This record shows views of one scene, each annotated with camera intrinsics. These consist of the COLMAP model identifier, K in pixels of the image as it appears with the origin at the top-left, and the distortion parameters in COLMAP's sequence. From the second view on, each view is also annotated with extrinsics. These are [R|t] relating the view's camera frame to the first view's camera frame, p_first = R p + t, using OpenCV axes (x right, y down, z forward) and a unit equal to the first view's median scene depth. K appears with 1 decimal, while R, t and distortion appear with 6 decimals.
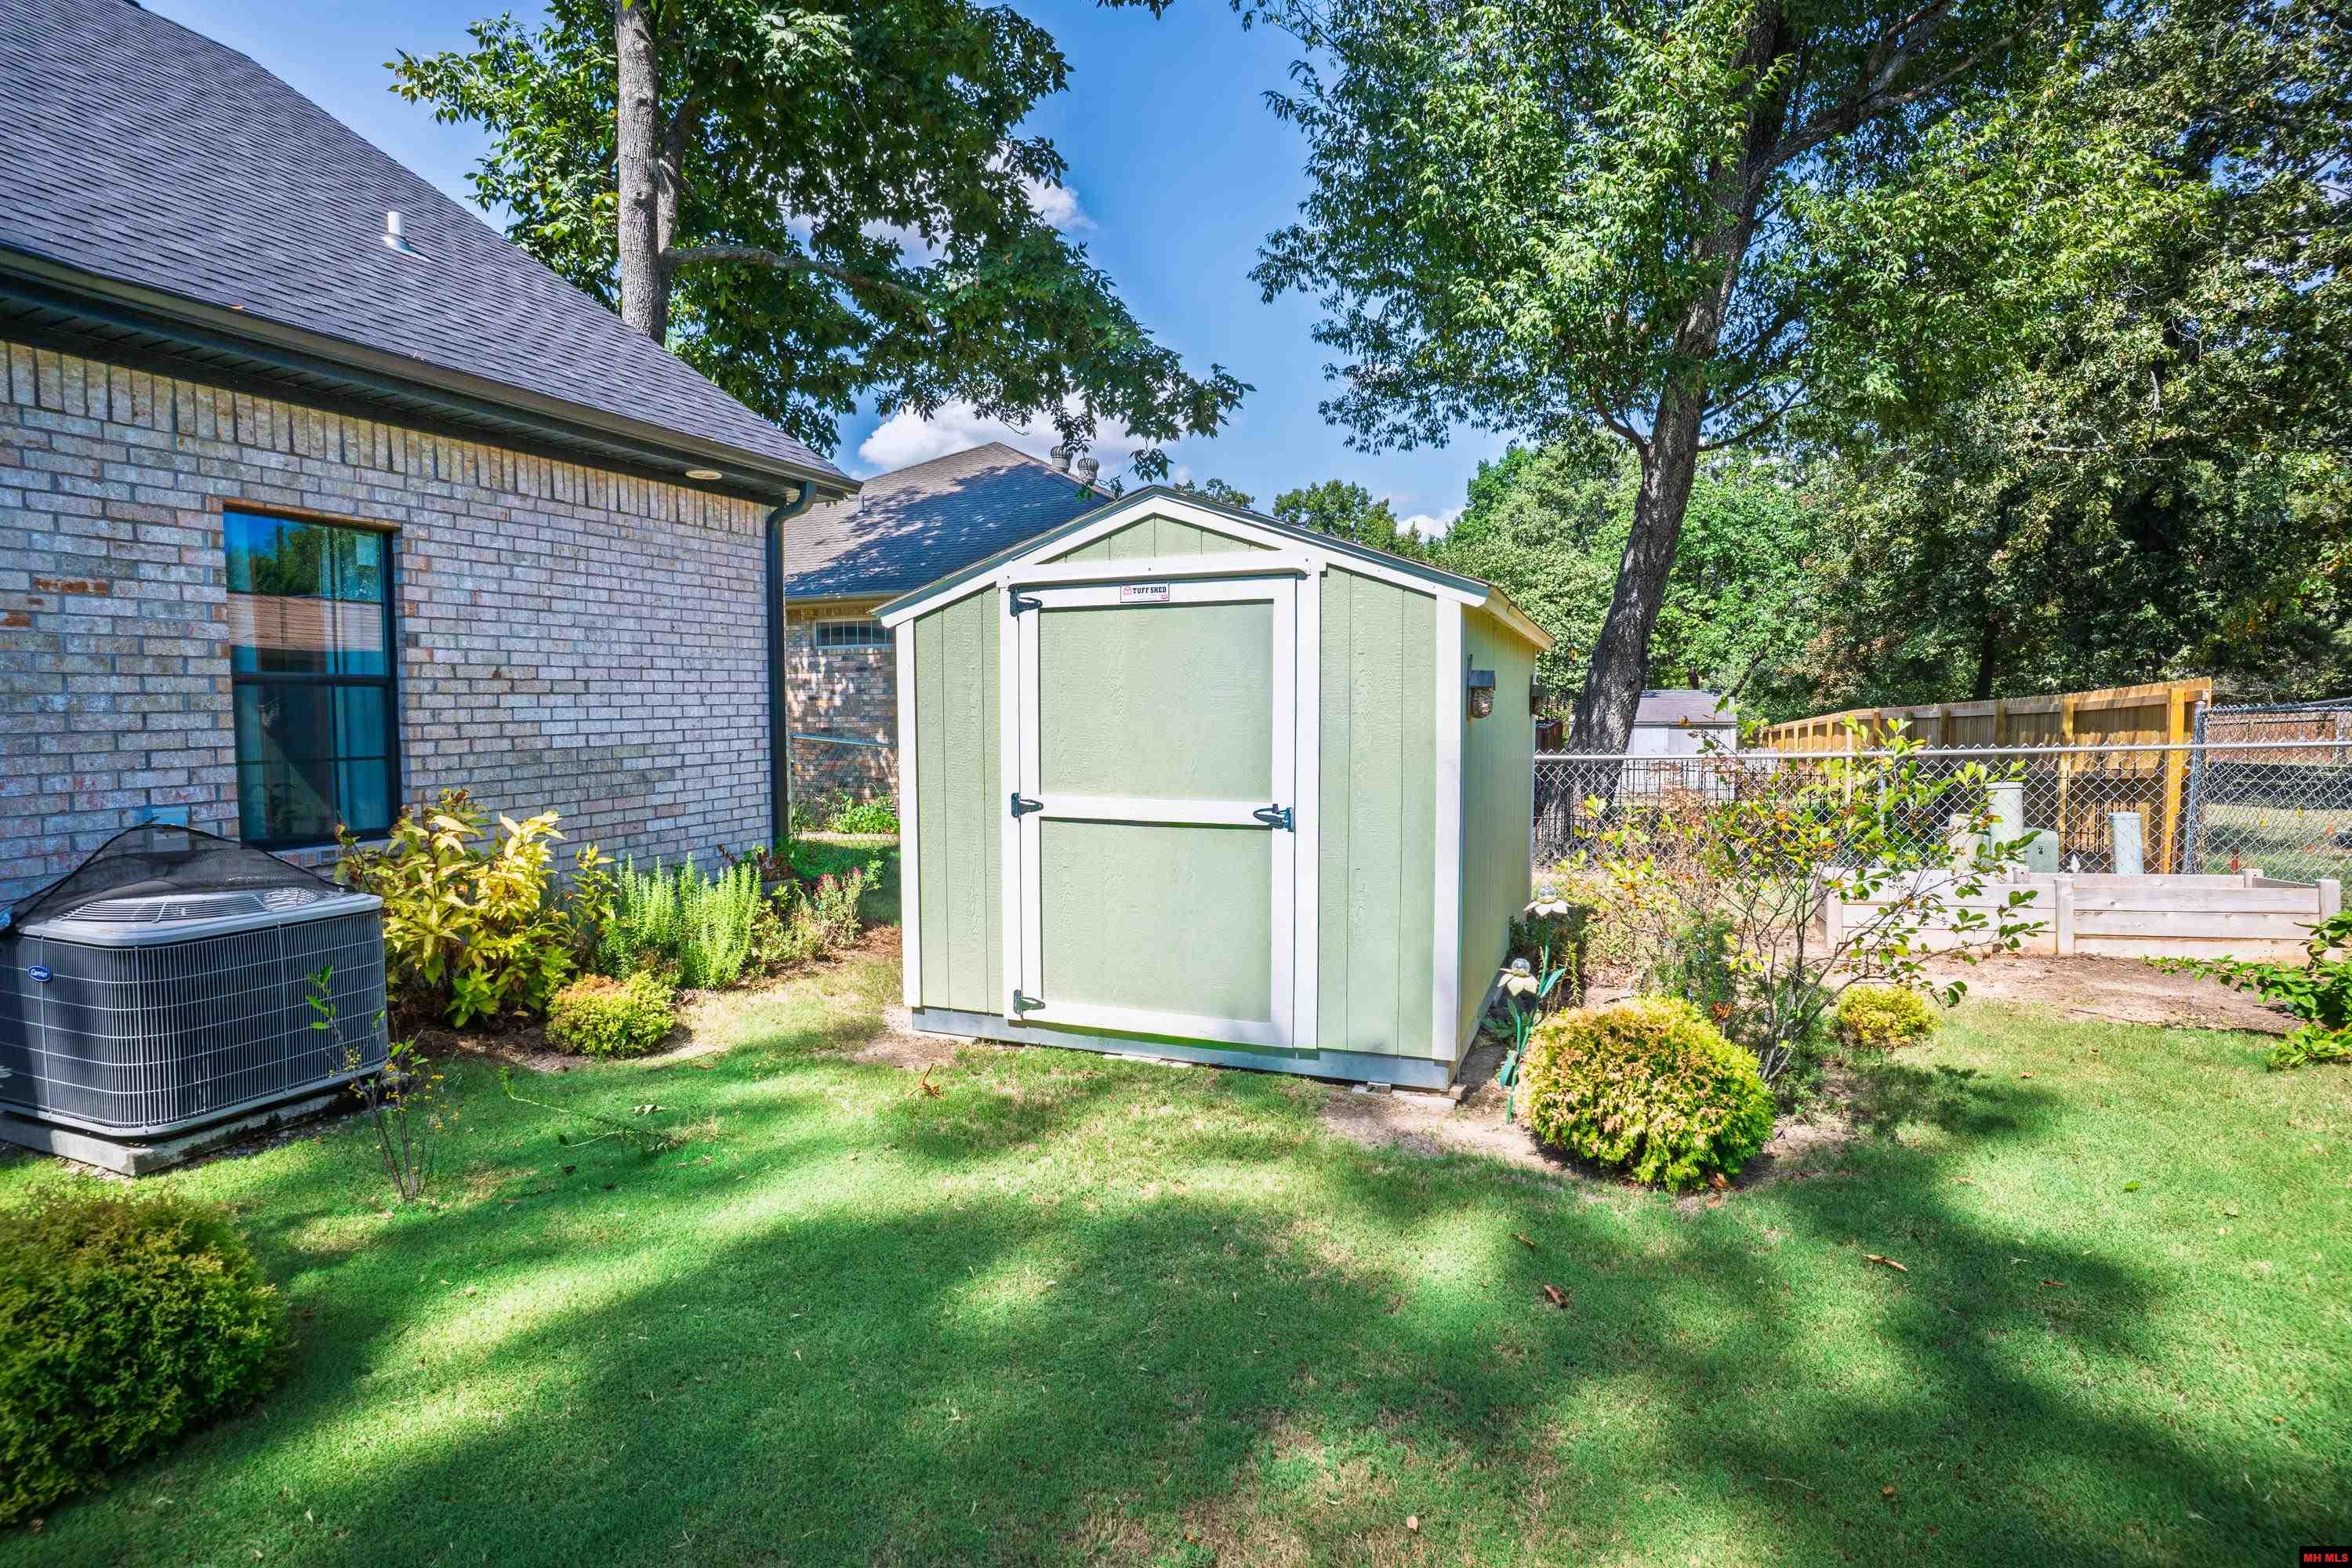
lens RADIAL K [[1184.1, 0, 1162.3], [0, 1184.1, 776.8], [0, 0, 1]] dist [-0.051663, 0.022991]
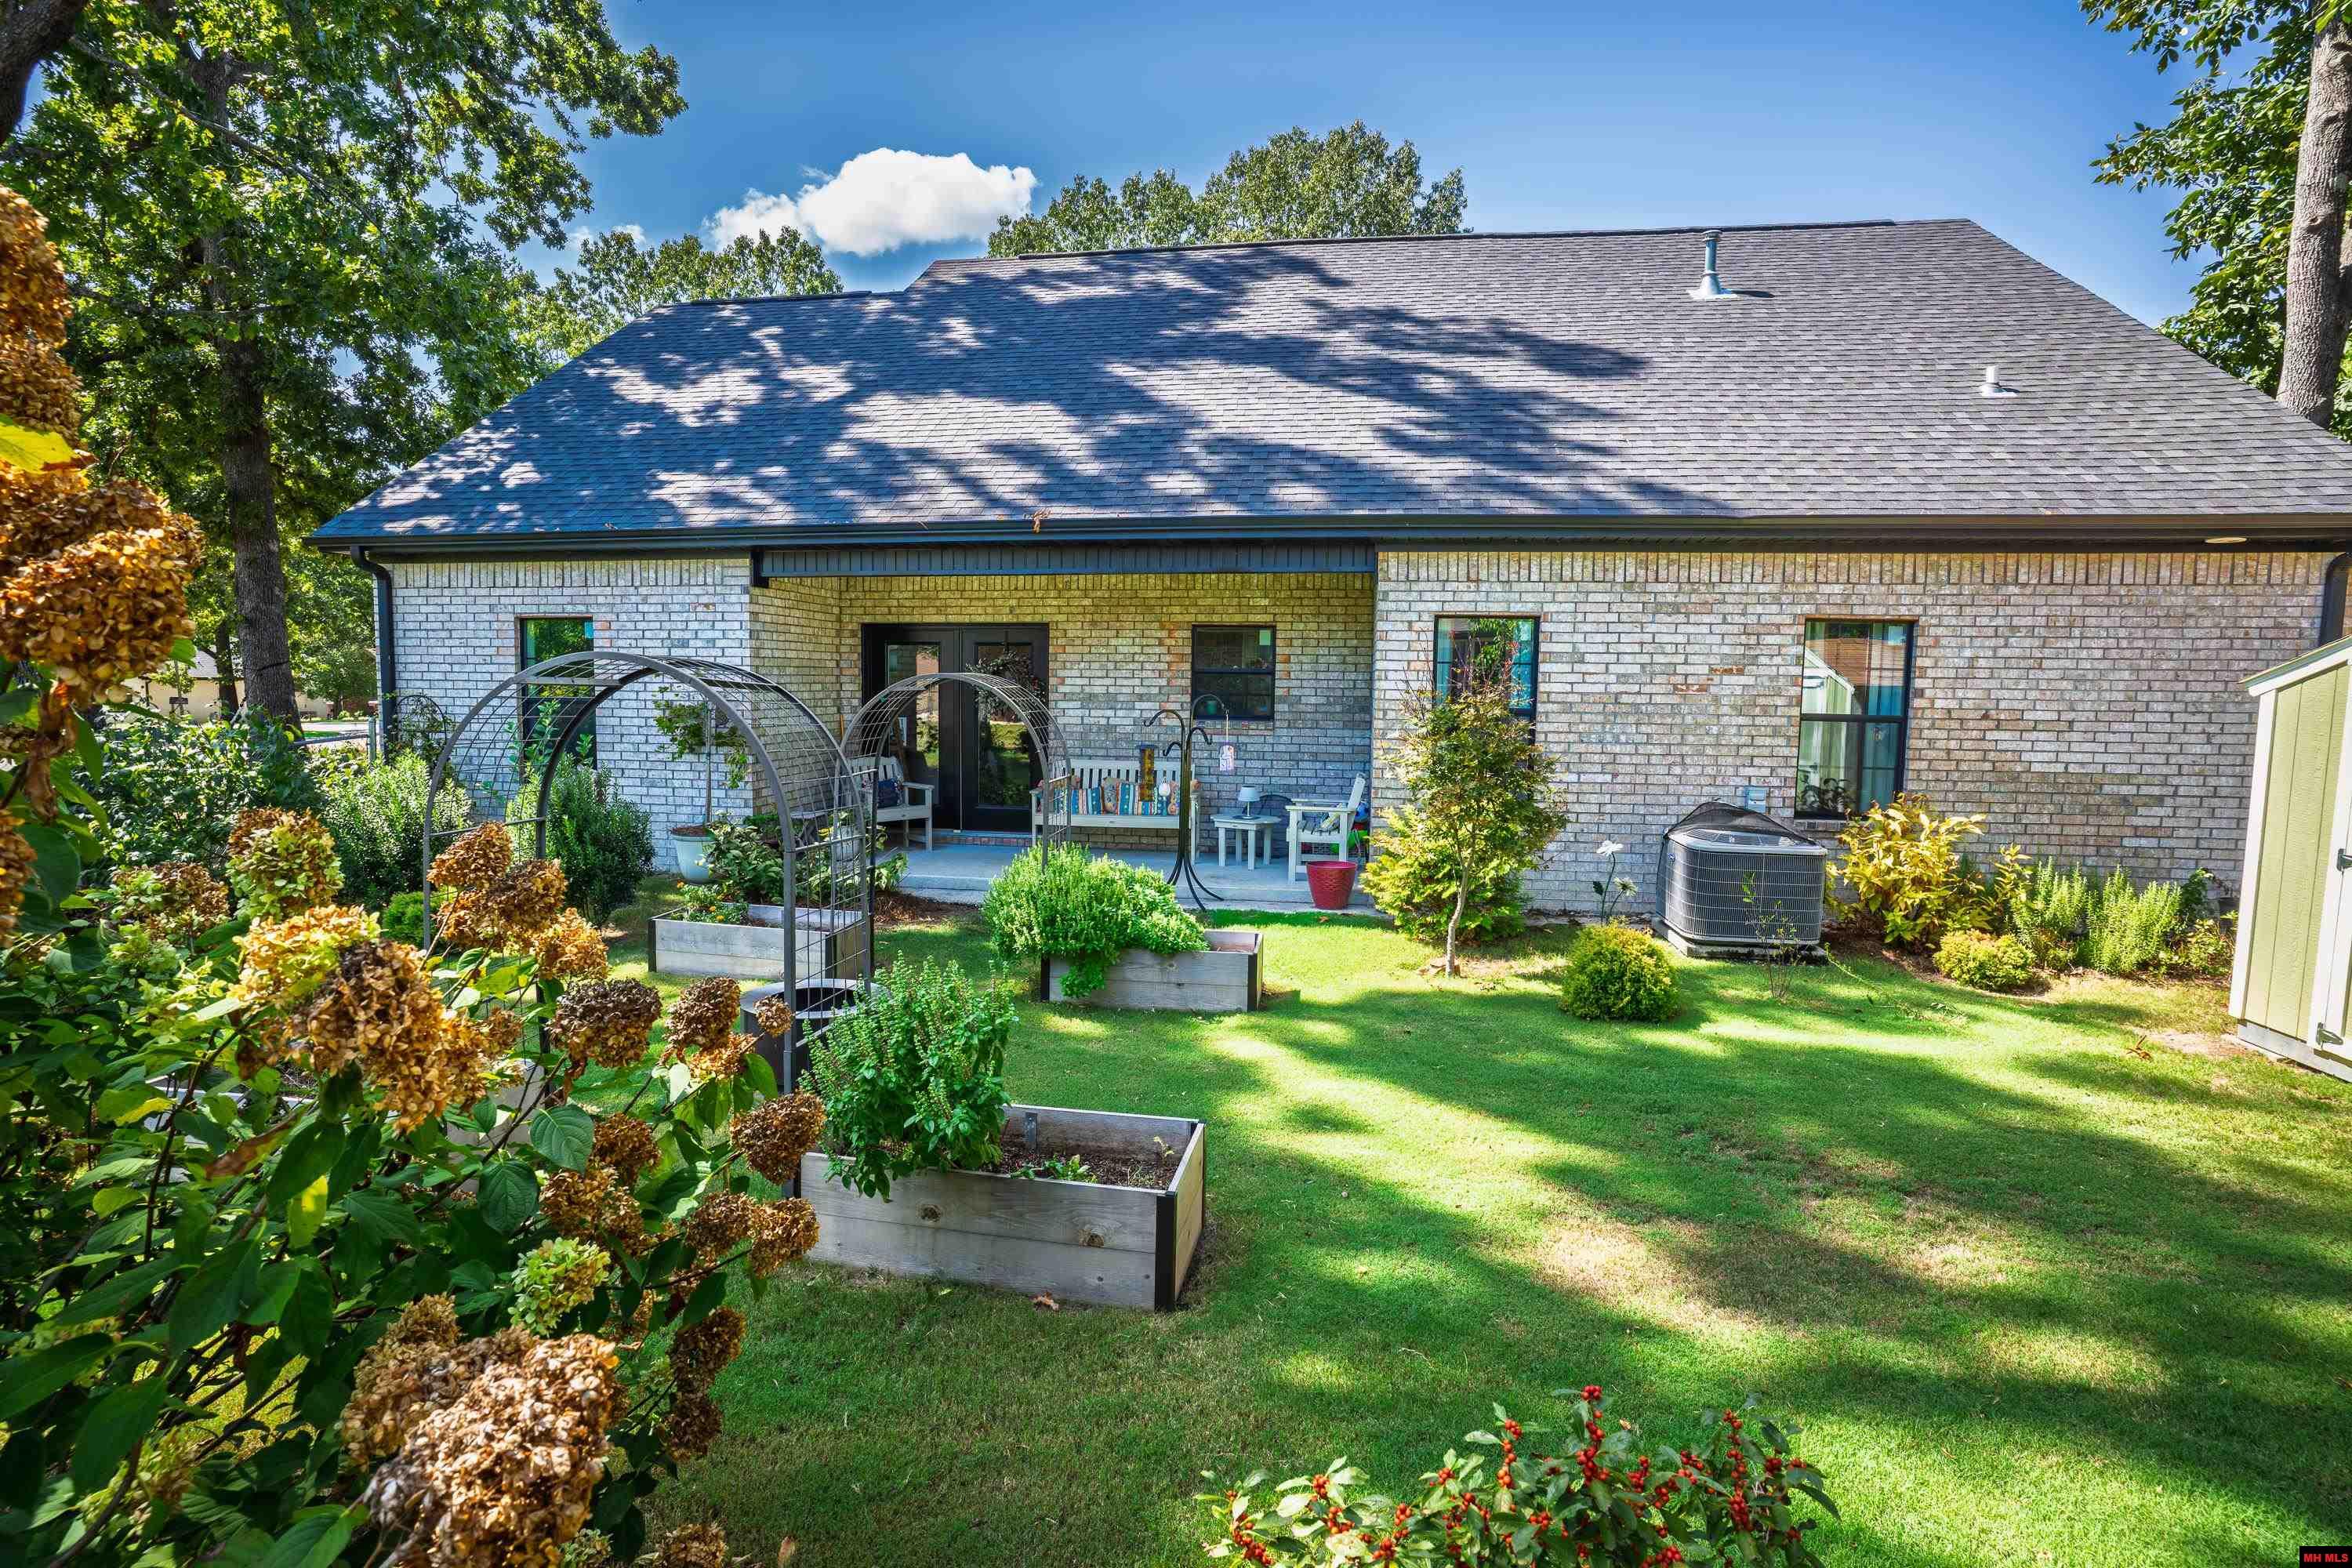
lens RADIAL K [[1184.1, 0, 1127.8], [0, 1184.1, 758.0], [0, 0, 1]] dist [-0.051663, 0.022991]
pose [[0.208823, 0.072635, -0.975252, 0.586517], [-0.075954, 0.995430, 0.057875, -0.040782], [0.974999, 0.061989, 0.213386, -0.303262]]
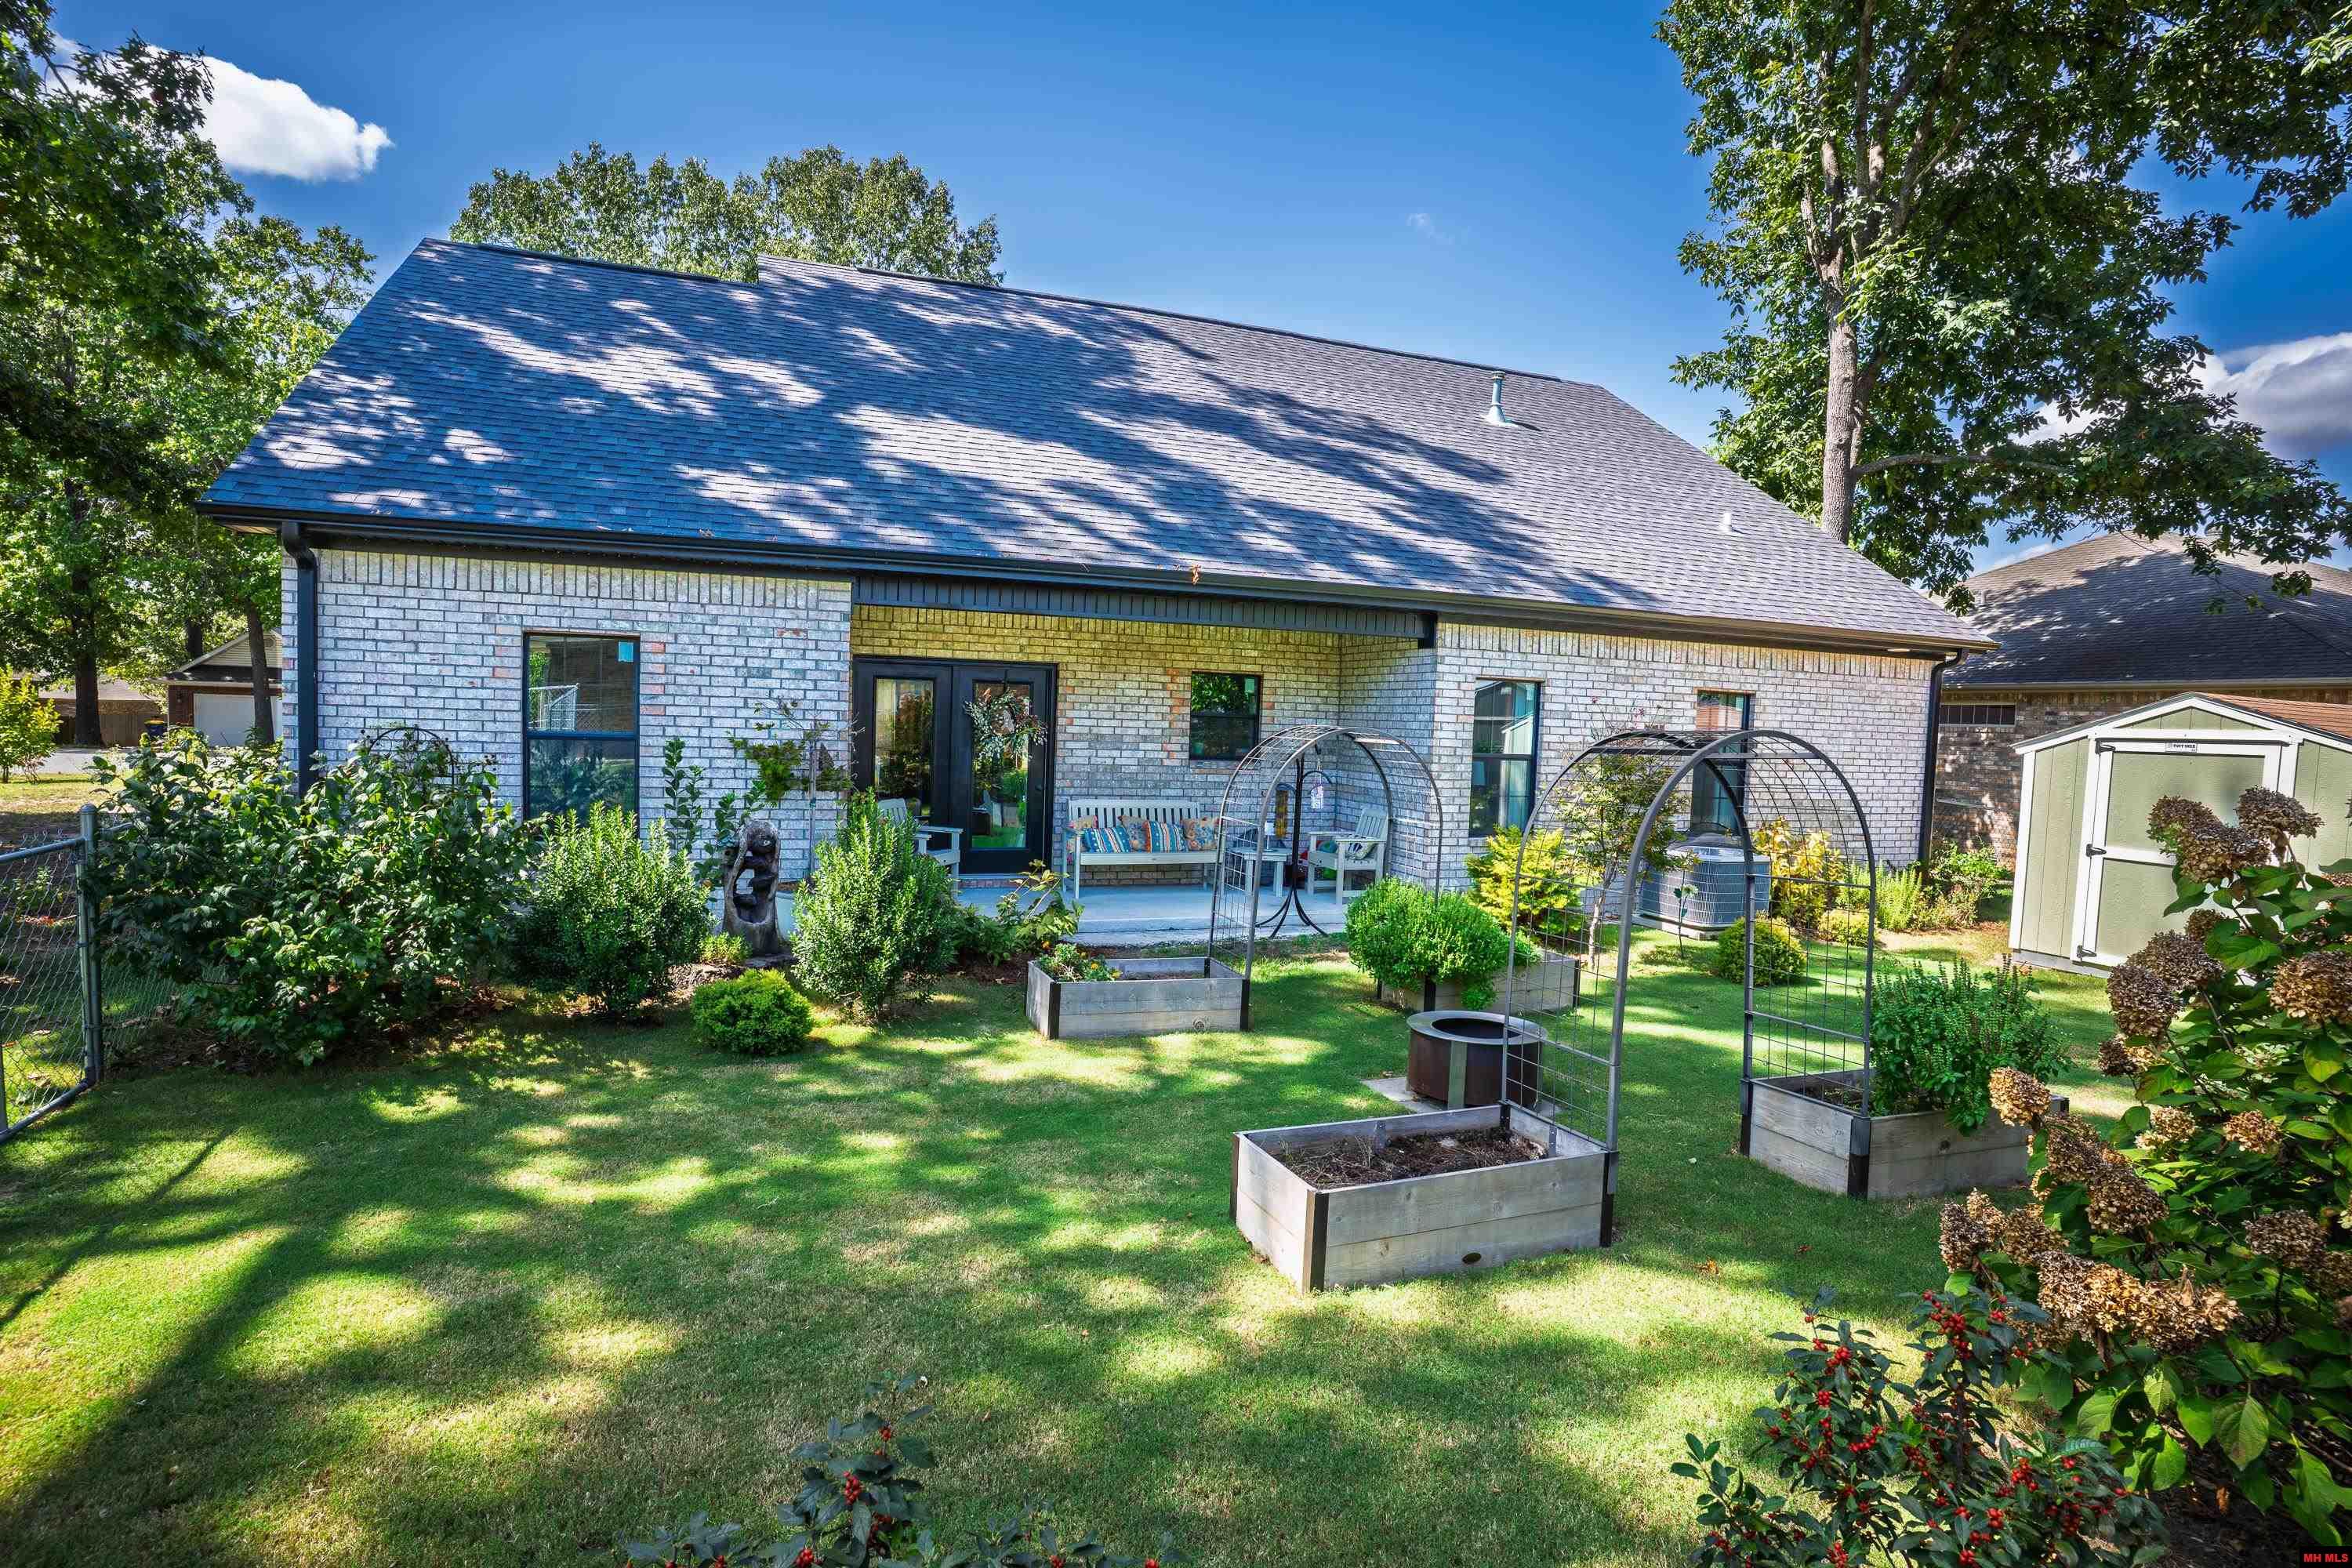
lens RADIAL K [[1184.1, 0, 1157.3], [0, 1184.1, 791.2], [0, 0, 1]] dist [-0.051663, 0.022991]
pose [[0.665992, 0.072690, -0.742409, 0.220321], [-0.086105, 0.996080, 0.020285, 0.017107], [0.740973, 0.050416, 0.669640, -1.200707]]
